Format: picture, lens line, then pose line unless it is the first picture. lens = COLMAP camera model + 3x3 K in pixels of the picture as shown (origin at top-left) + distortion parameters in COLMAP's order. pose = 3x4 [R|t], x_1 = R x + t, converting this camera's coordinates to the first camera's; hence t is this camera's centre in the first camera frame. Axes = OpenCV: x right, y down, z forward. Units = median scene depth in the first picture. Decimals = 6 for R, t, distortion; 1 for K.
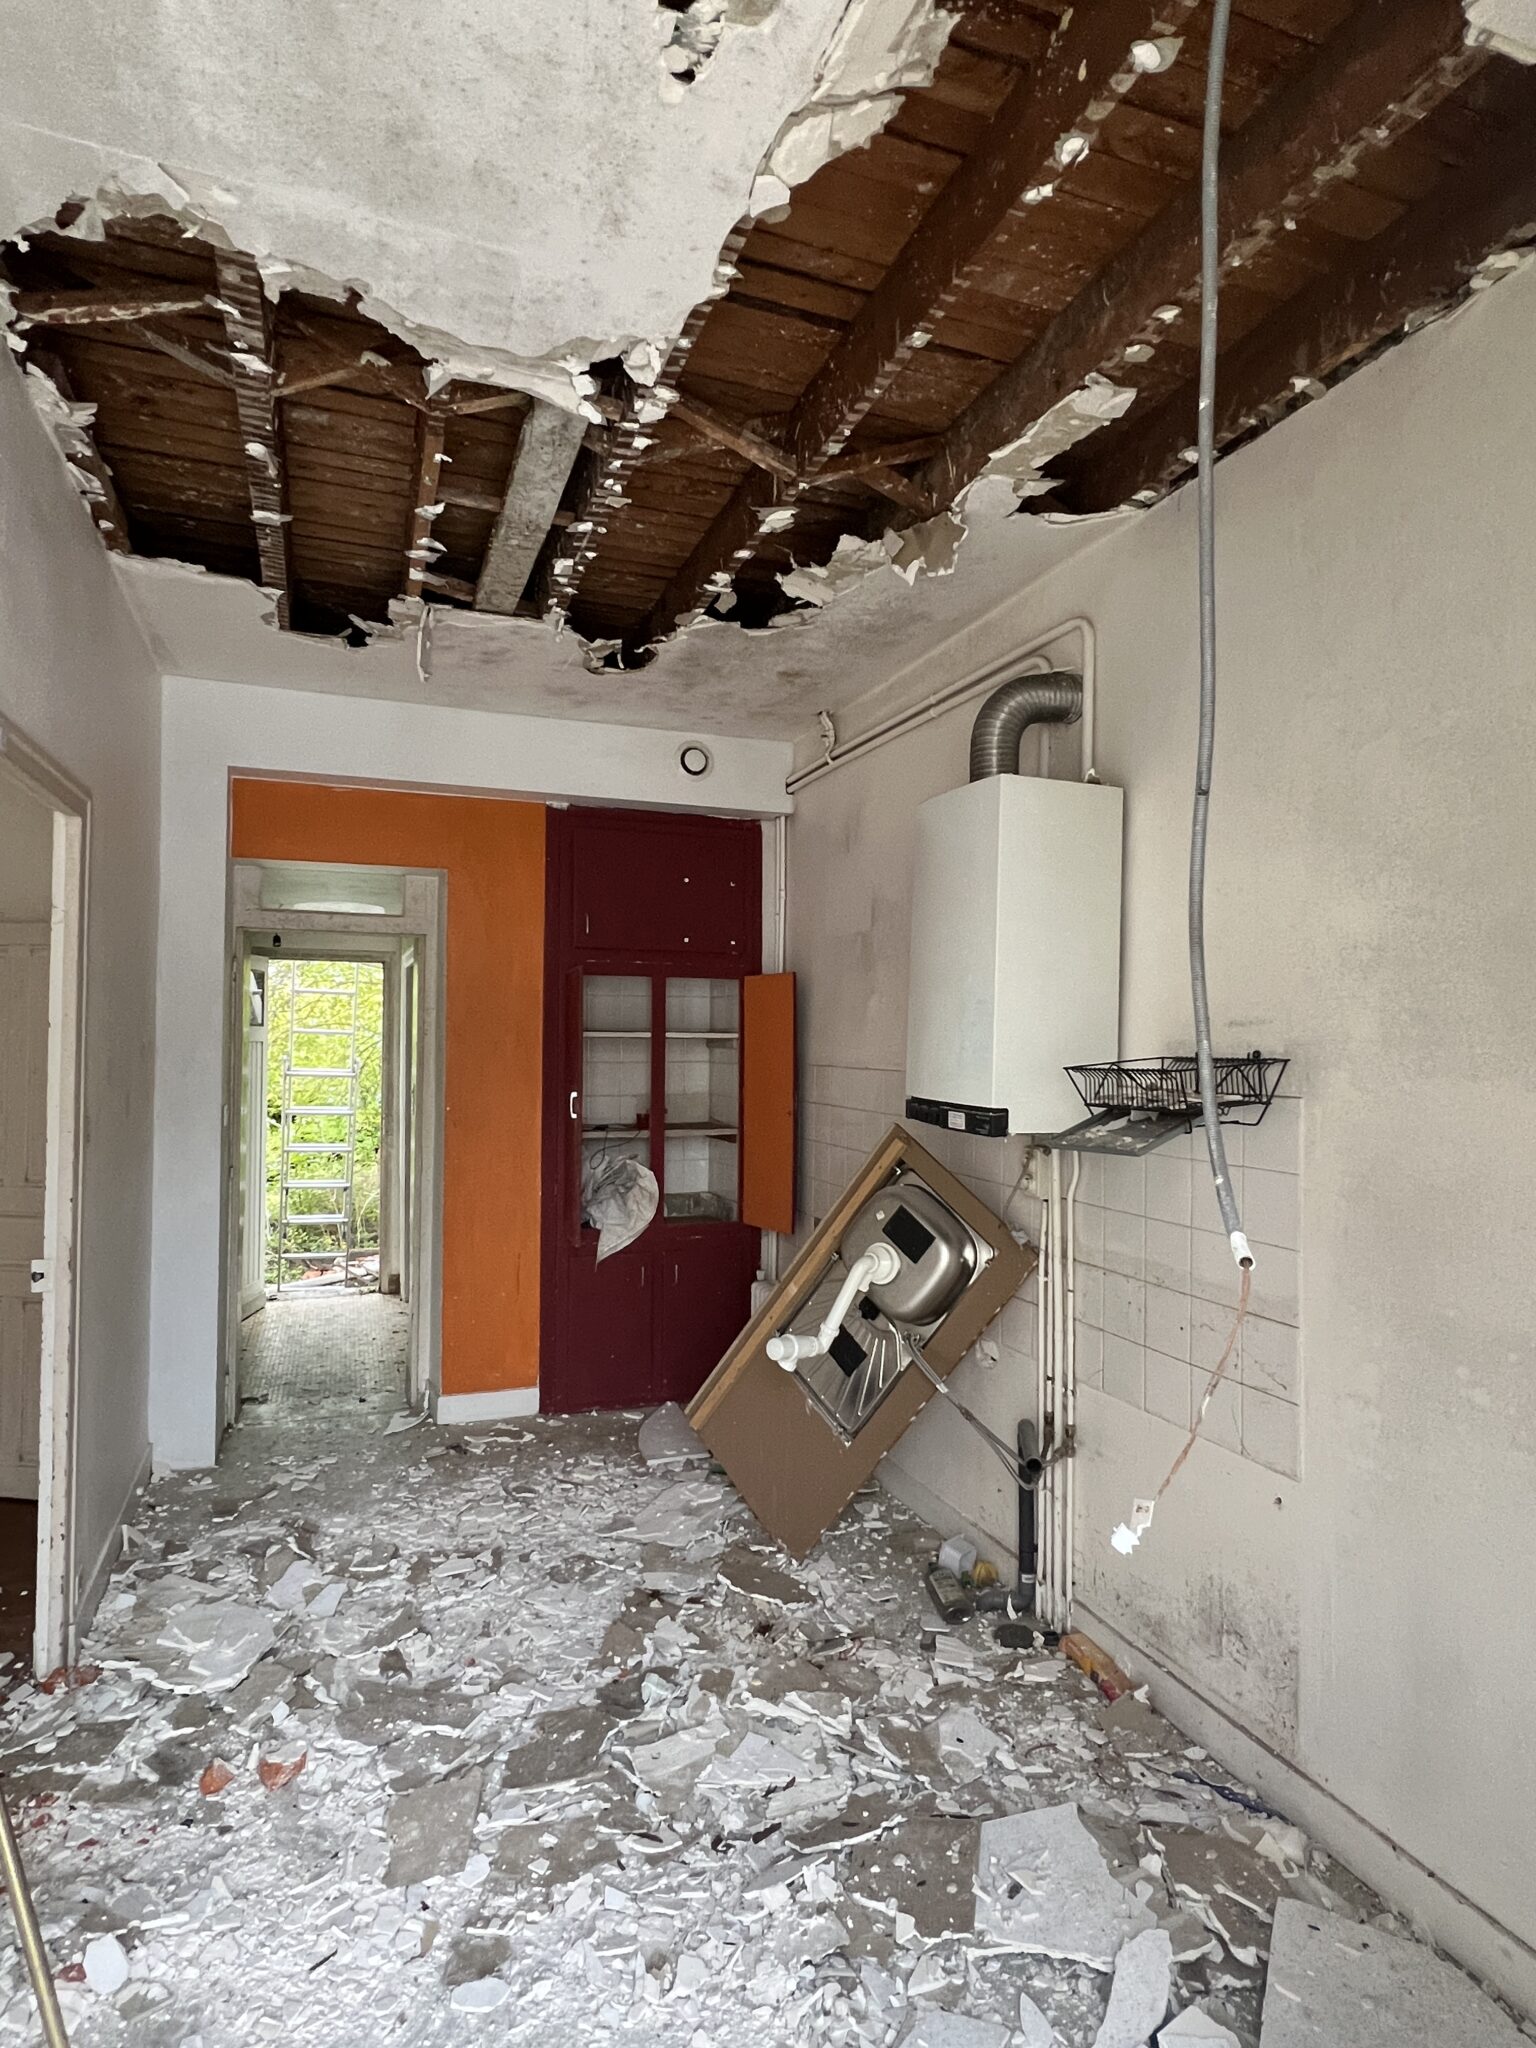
lens RADIAL K [[1124.0, 0, 768.0], [0, 1124.0, 1024.0], [0, 0, 1]] dist [-0.005708, 0.003238]
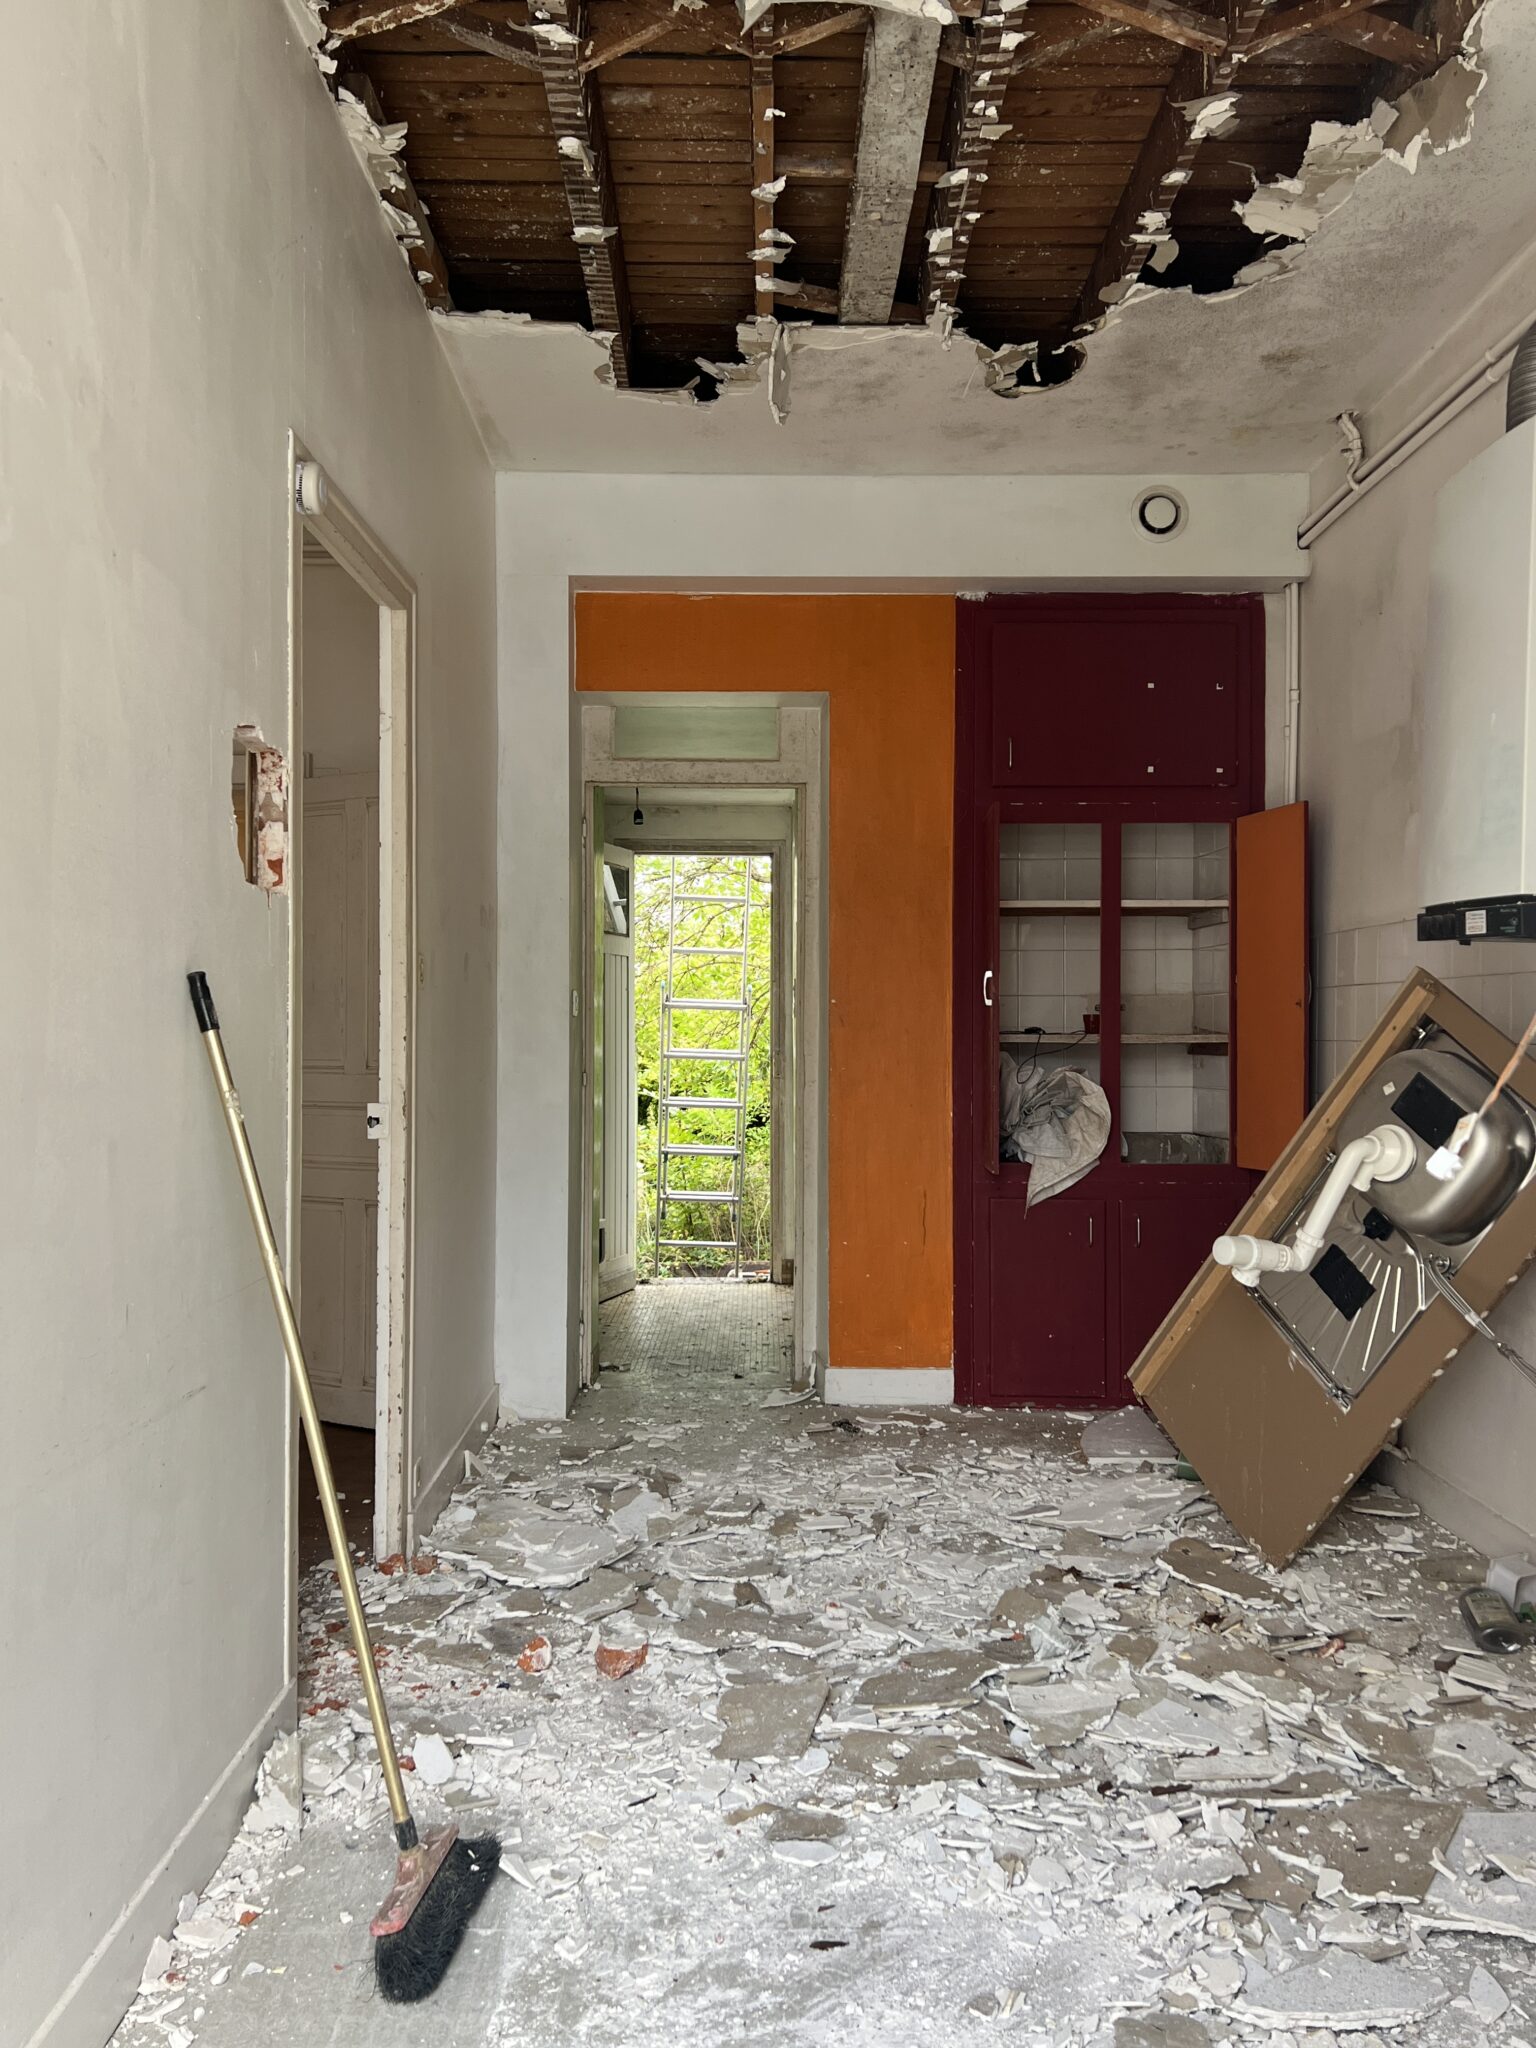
lens RADIAL K [[1632.1, 0, 768.0], [0, 1632.1, 1024.0], [0, 0, 1]] dist [0.069486, -0.070816]
pose [[0.939130, -0.006397, -0.343502, 0.094298], [0.011980, 0.999828, 0.014133, 0.116180], [0.343353, -0.017388, 0.939046, -0.121167]]
